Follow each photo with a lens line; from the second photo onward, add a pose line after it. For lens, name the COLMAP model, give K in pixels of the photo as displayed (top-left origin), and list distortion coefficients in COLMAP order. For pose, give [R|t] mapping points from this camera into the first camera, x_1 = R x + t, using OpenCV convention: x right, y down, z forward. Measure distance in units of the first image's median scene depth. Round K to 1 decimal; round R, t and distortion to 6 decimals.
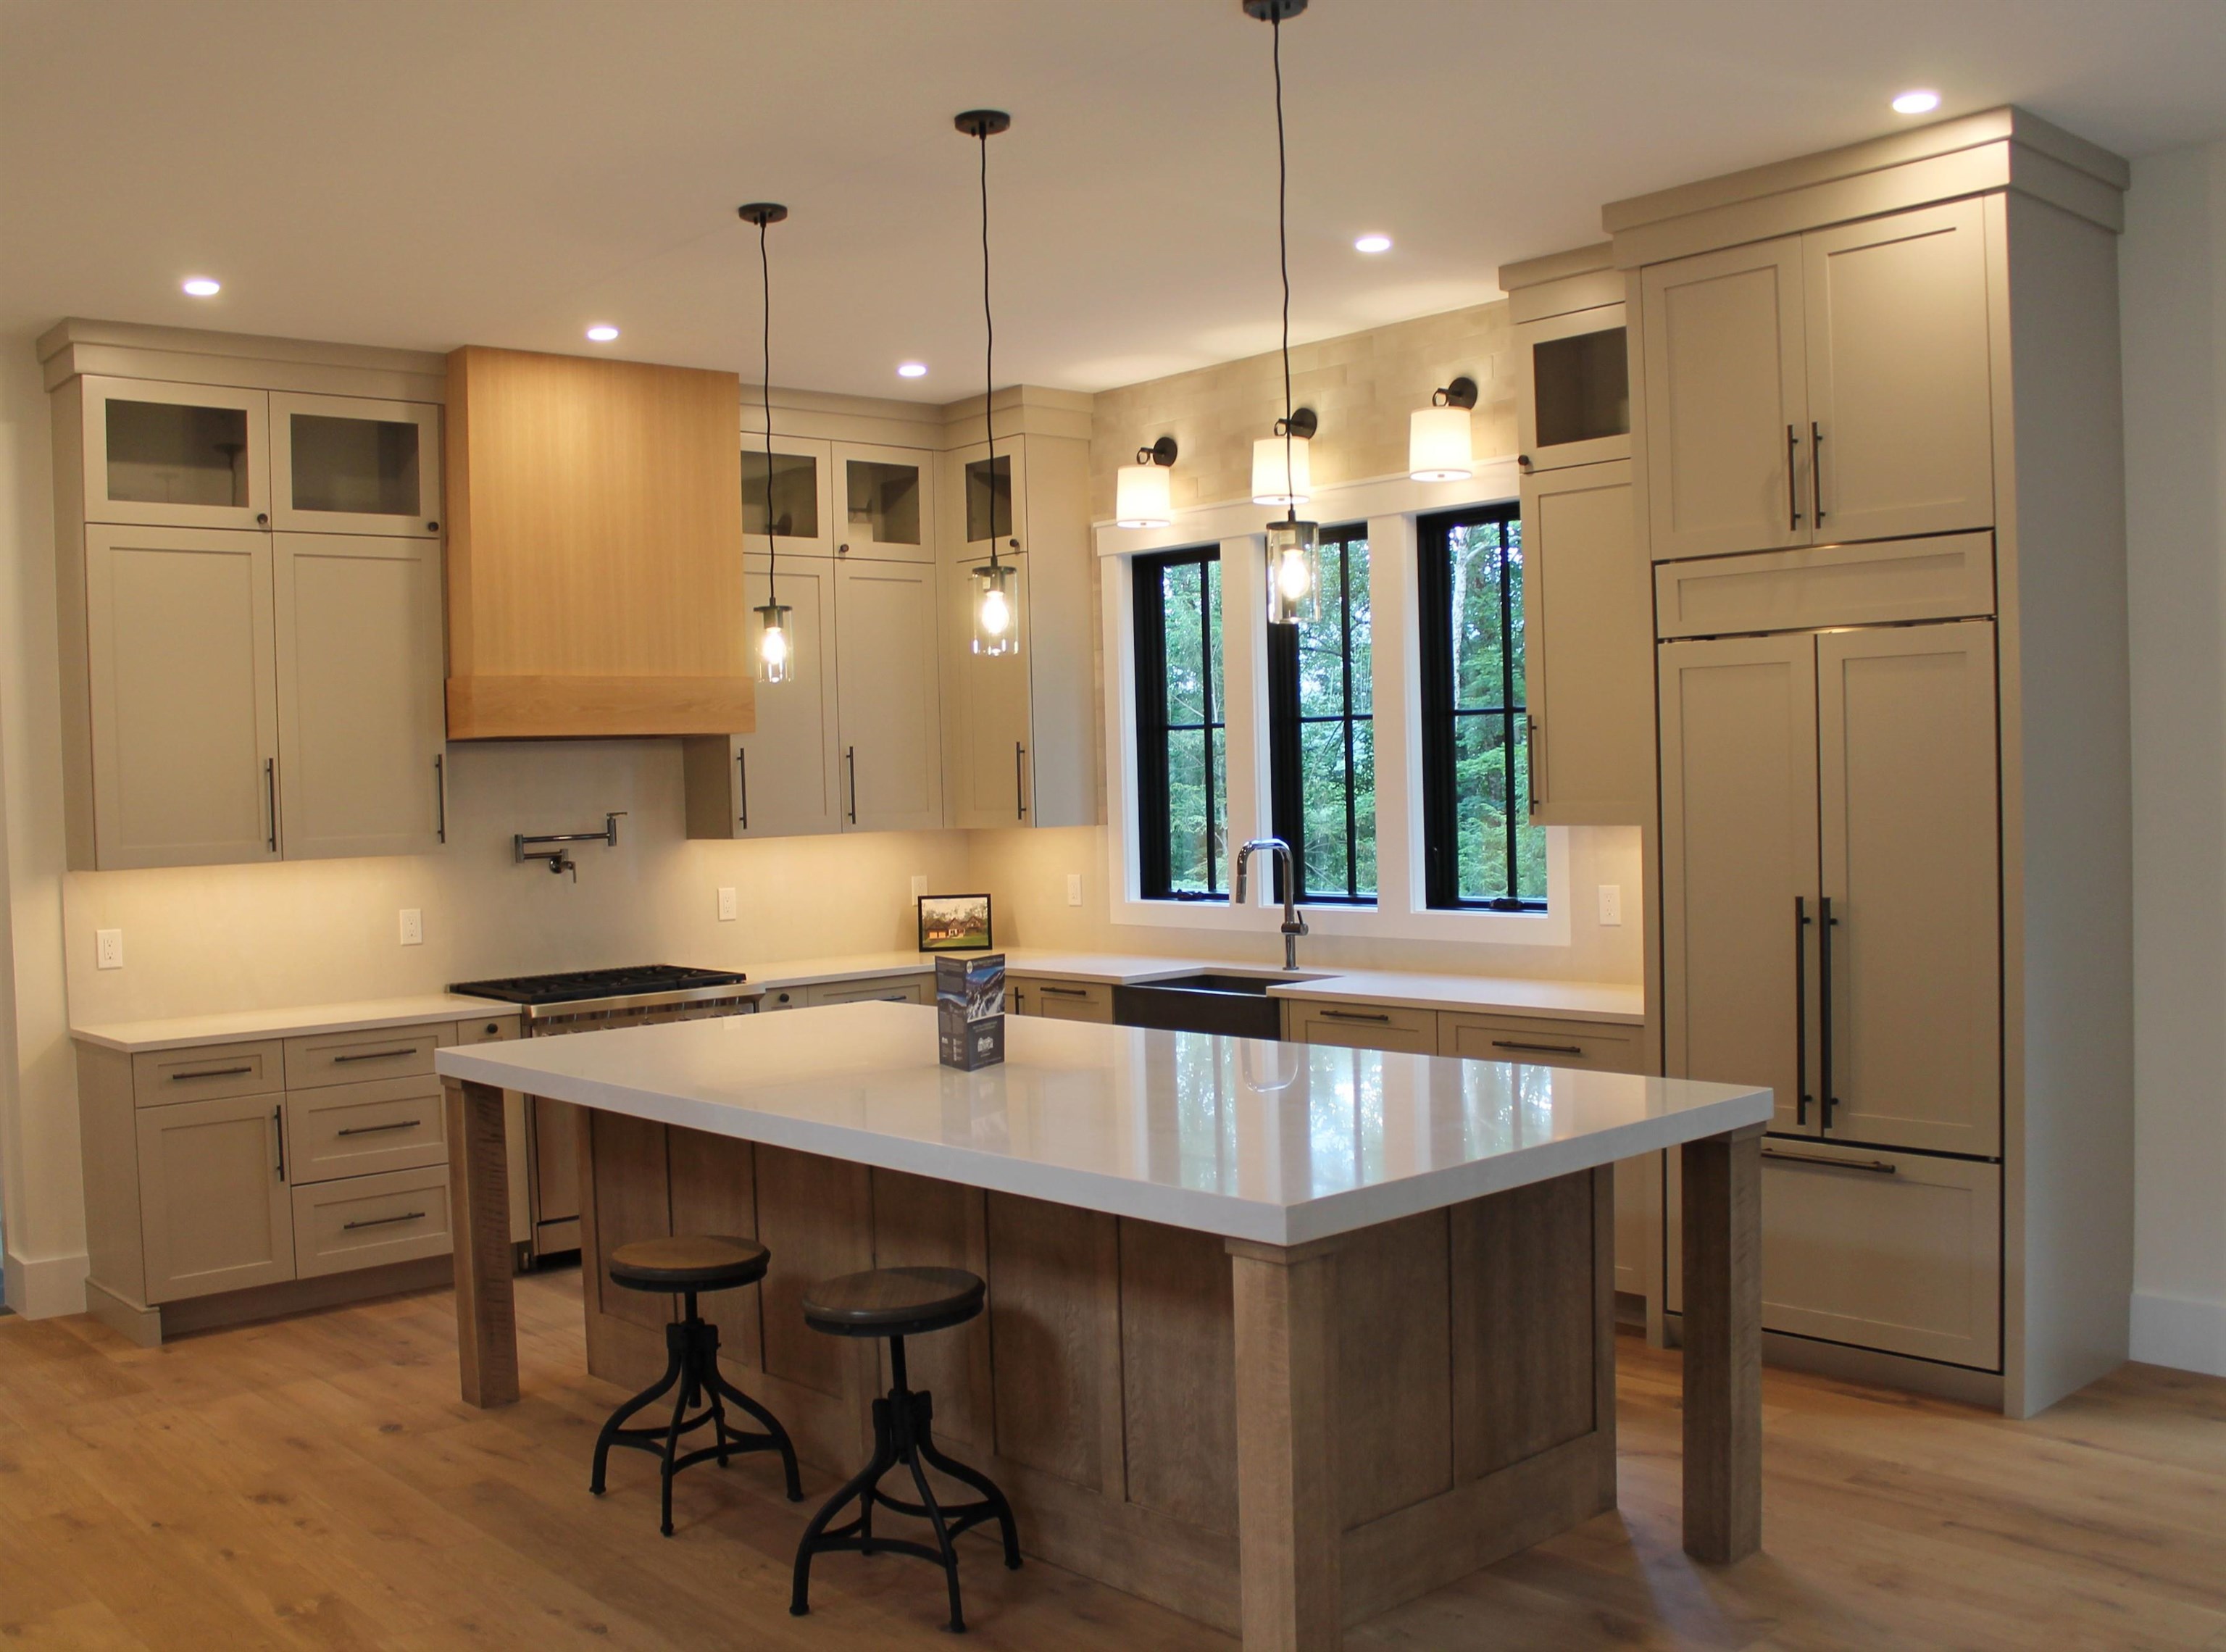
lens RADIAL K [[2043.0, 0, 1058.7], [0, 2043.0, 831.3], [0, 0, 1]] dist [-0.112163, 0.000000]
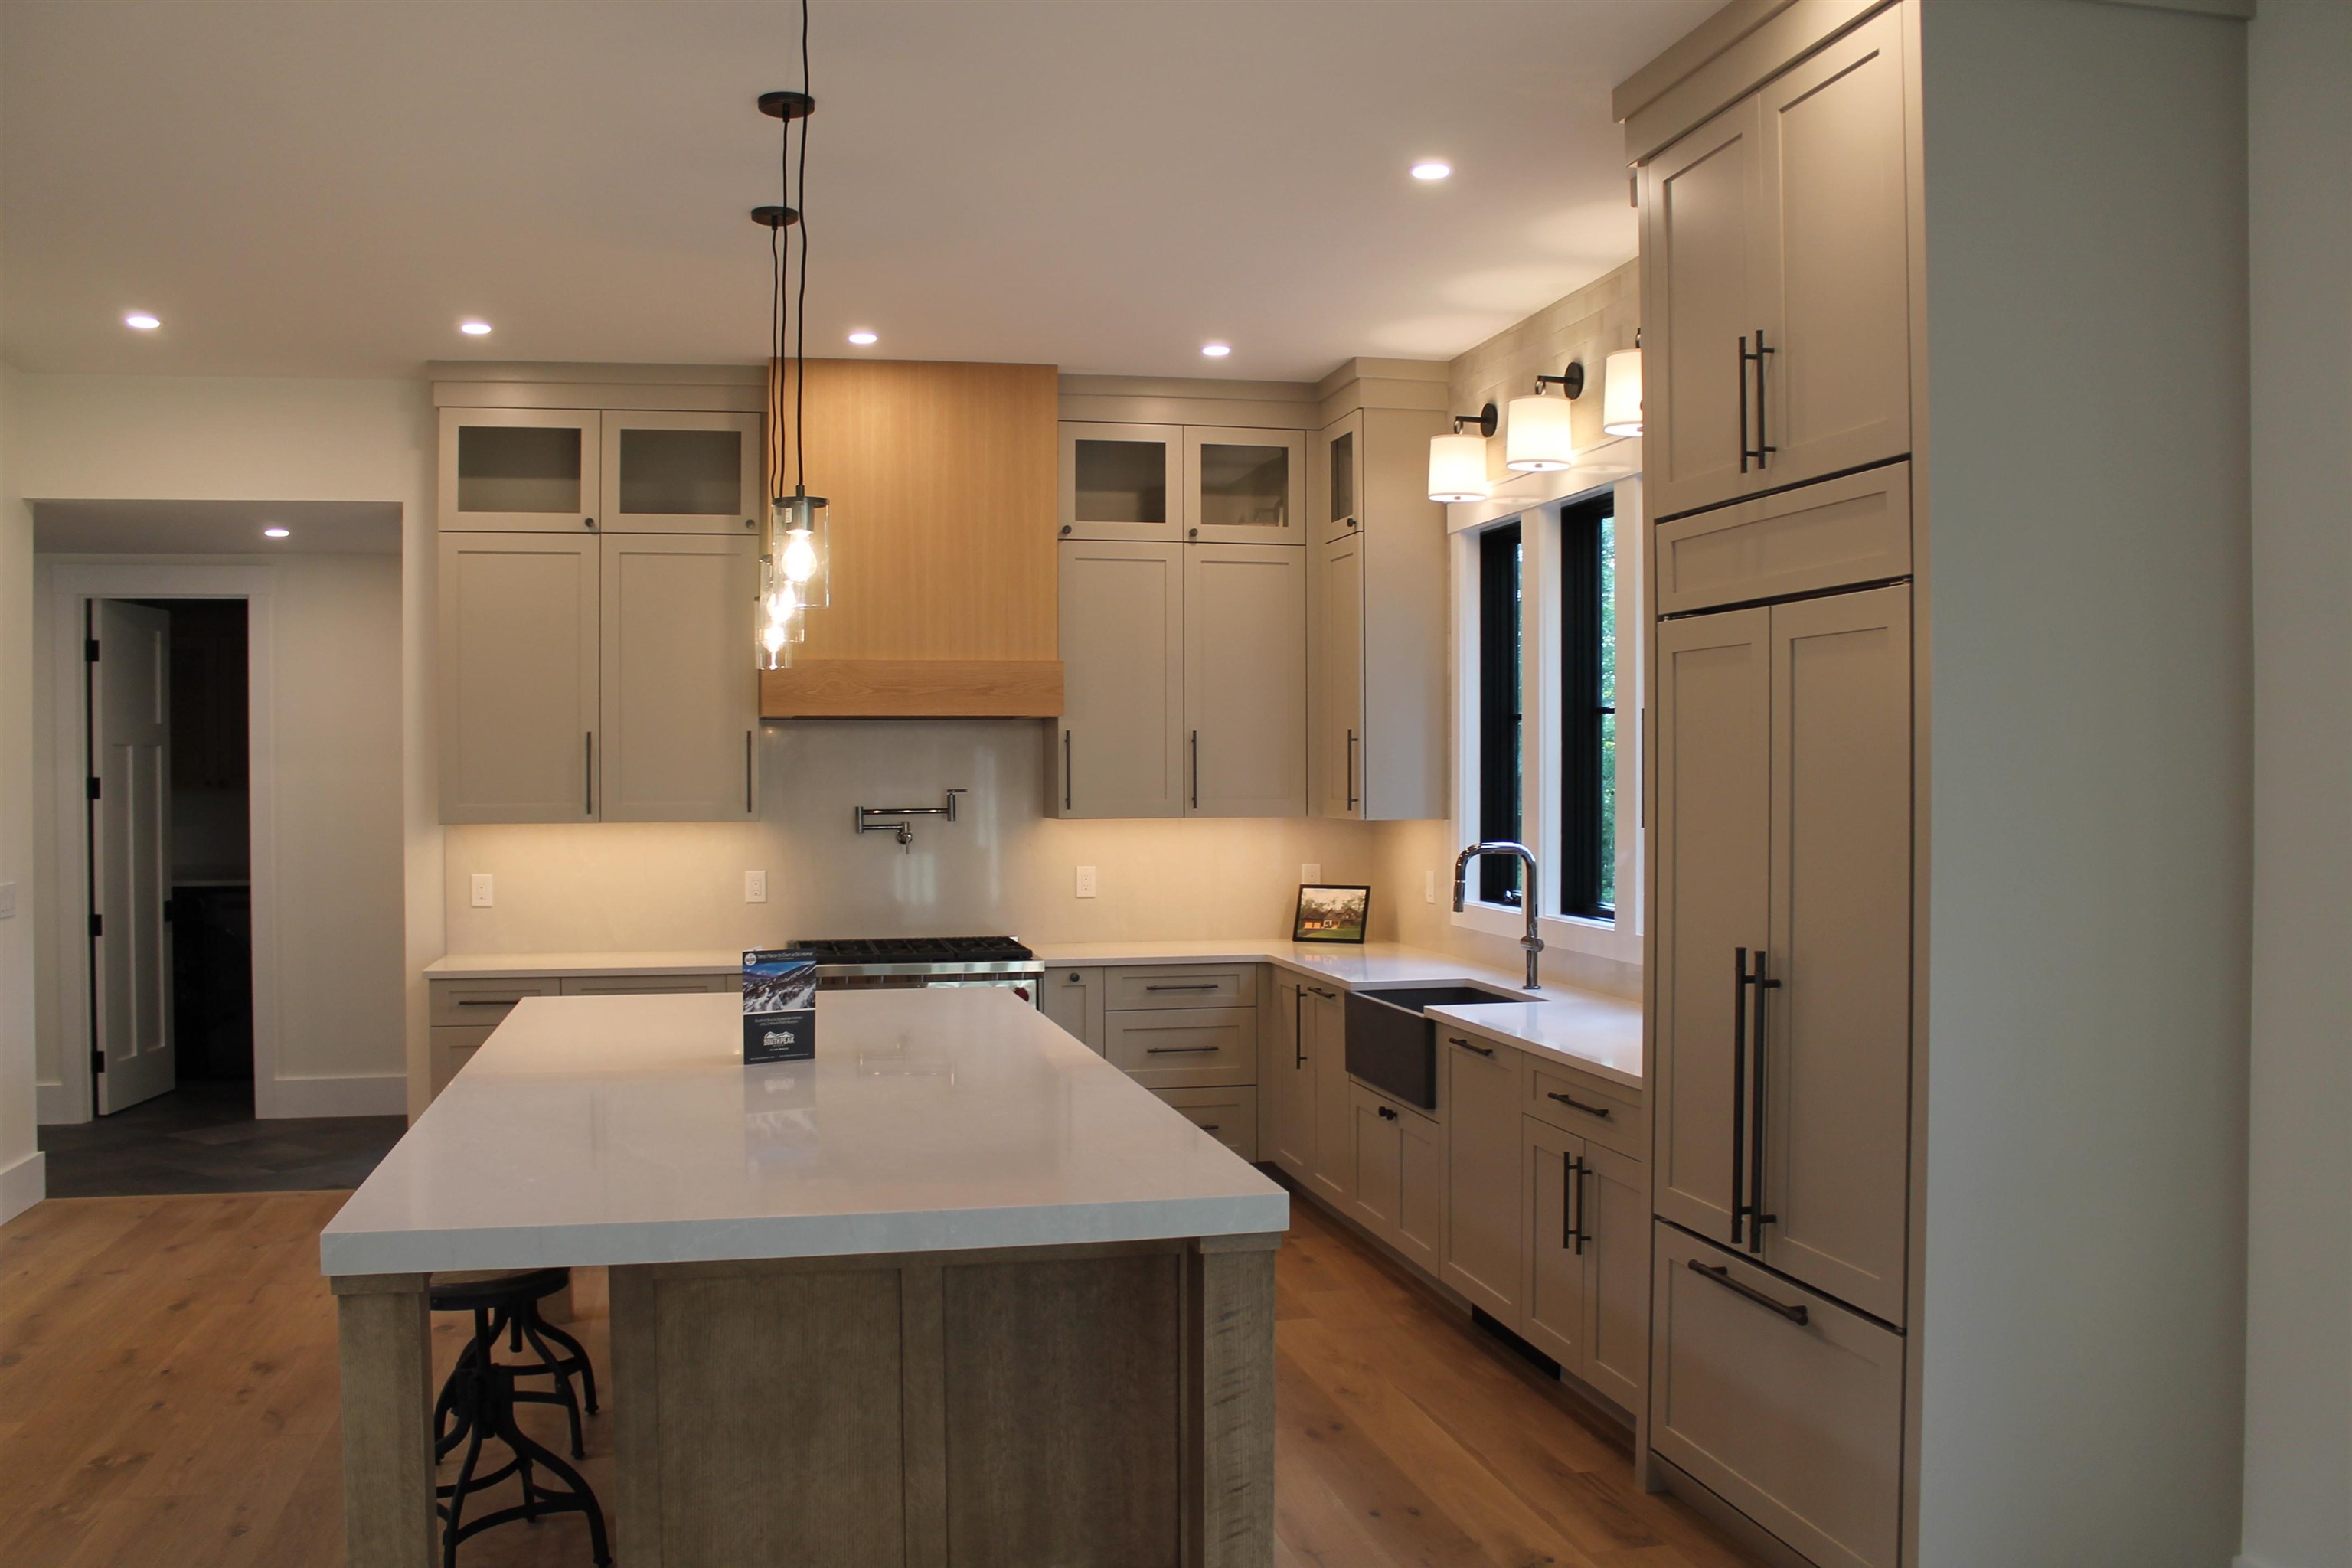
lens RADIAL K [[1930.9, 0, 1163.8], [0, 1930.9, 780.9], [0, 0, 1]] dist [-0.146887, 0.094871]
pose [[0.881477, 0.029739, -0.471289, 0.401734], [-0.035455, 0.999366, -0.003250, -0.016487], [0.470893, 0.019575, 0.881973, 0.196094]]
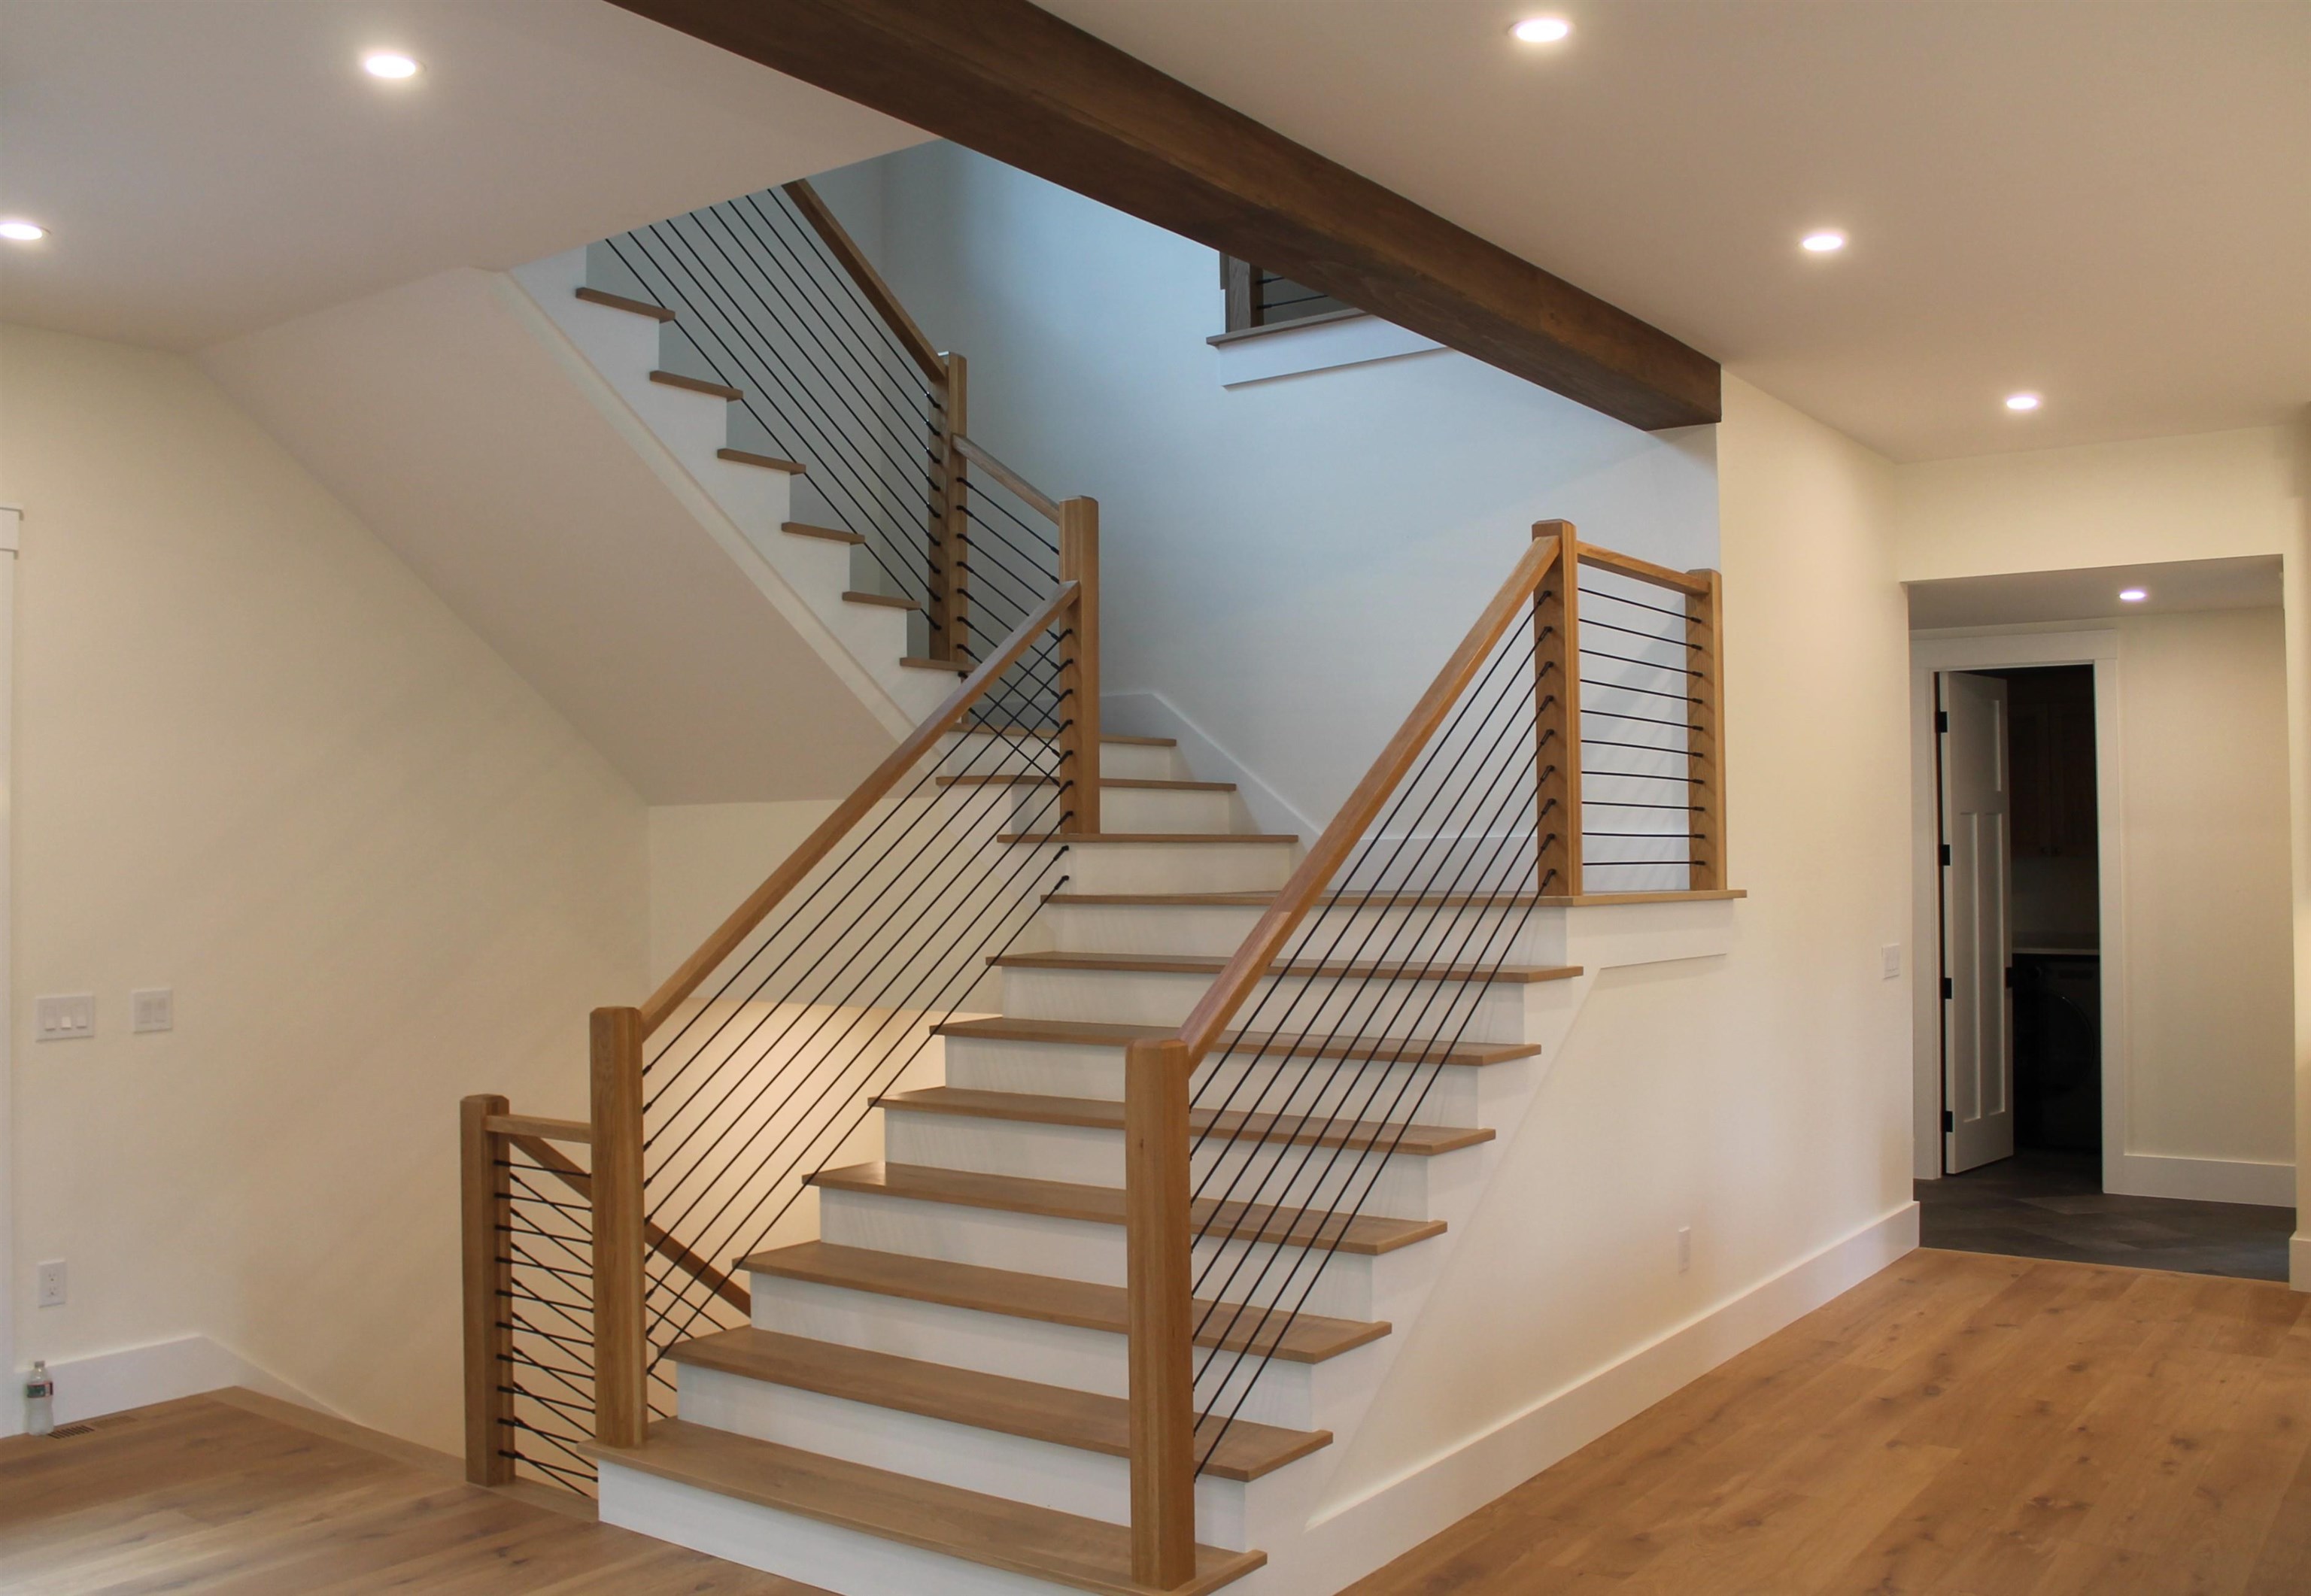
lens RADIAL K [[2023.8, 0, 1154.9], [0, 2023.8, 789.5], [0, 0, 1]] dist [-0.122566, 0.095161]
pose [[0.223113, 0.002765, -0.974789, 0.401884], [-0.028603, 0.999584, -0.003712, -0.014615], [0.974373, 0.028710, 0.223099, 0.108991]]
